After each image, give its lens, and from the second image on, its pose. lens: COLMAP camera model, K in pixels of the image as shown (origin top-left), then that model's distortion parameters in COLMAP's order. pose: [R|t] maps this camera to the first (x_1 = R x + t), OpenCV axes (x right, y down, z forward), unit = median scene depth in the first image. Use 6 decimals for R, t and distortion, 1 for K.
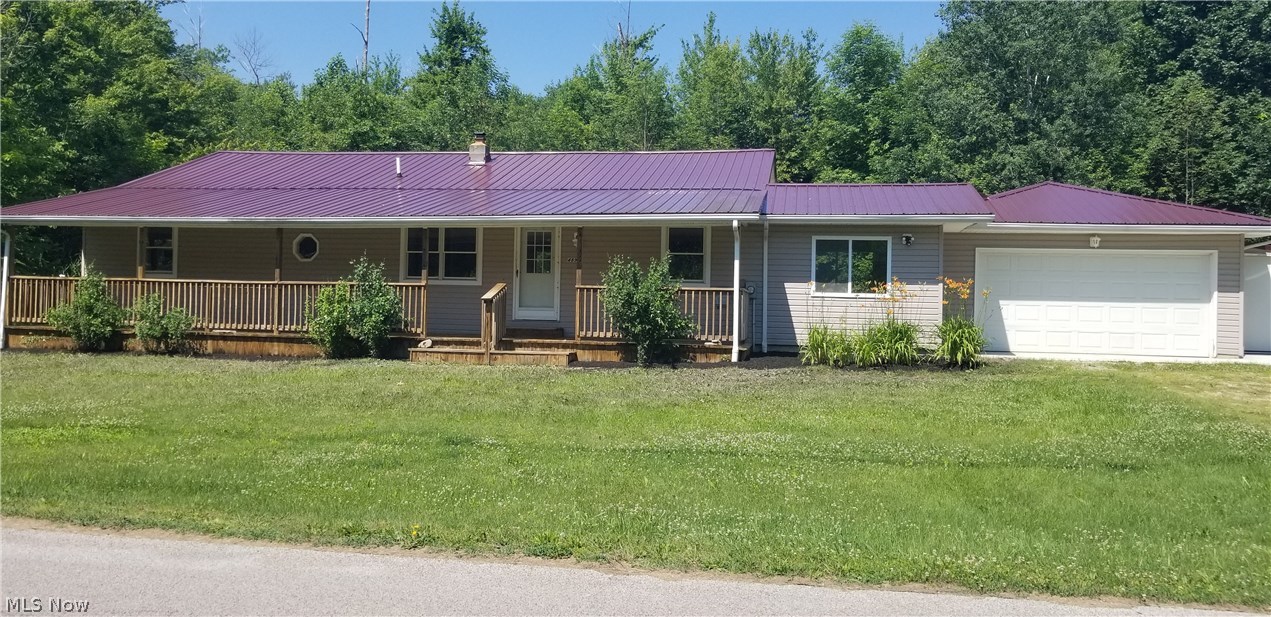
lens RADIAL K [[985.2, 0, 637.0], [0, 985.2, 309.6], [0, 0, 1]] dist [-0.004945, 0.004300]
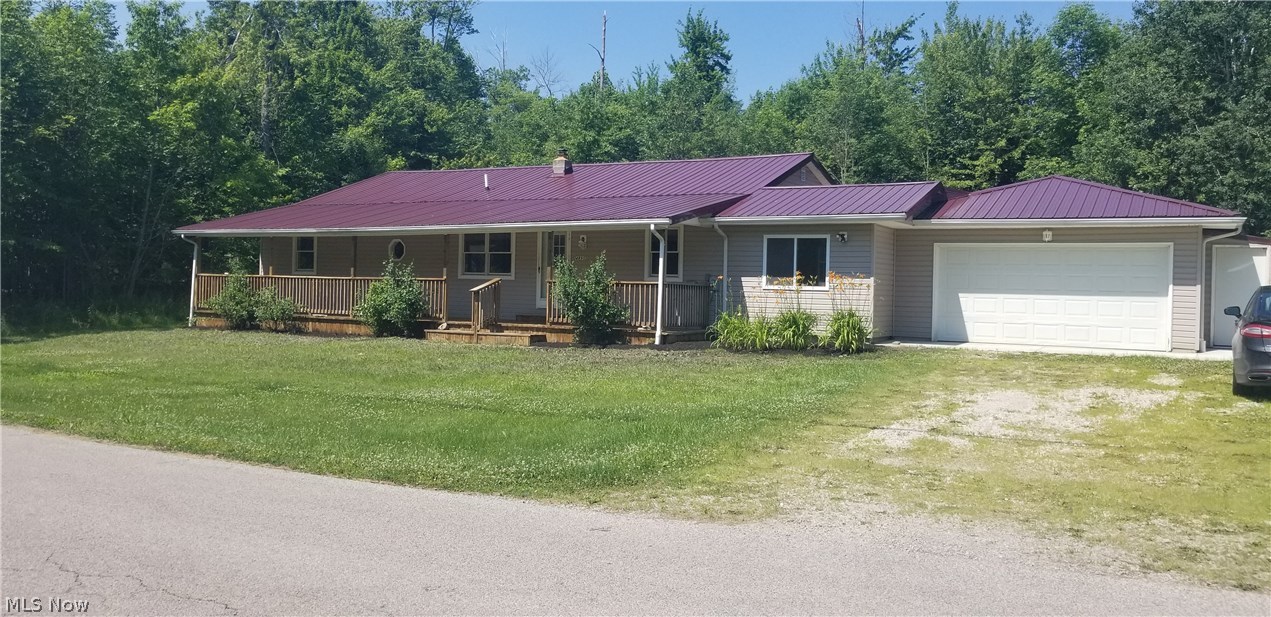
lens RADIAL K [[985.2, 0, 632.7], [0, 985.2, 306.9], [0, 0, 1]] dist [-0.004945, 0.004300]
pose [[0.945605, 0.006766, -0.325246, 0.398944], [-0.005936, 0.999976, 0.003544, 0.003721], [0.325262, -0.001421, 0.945623, -0.104181]]
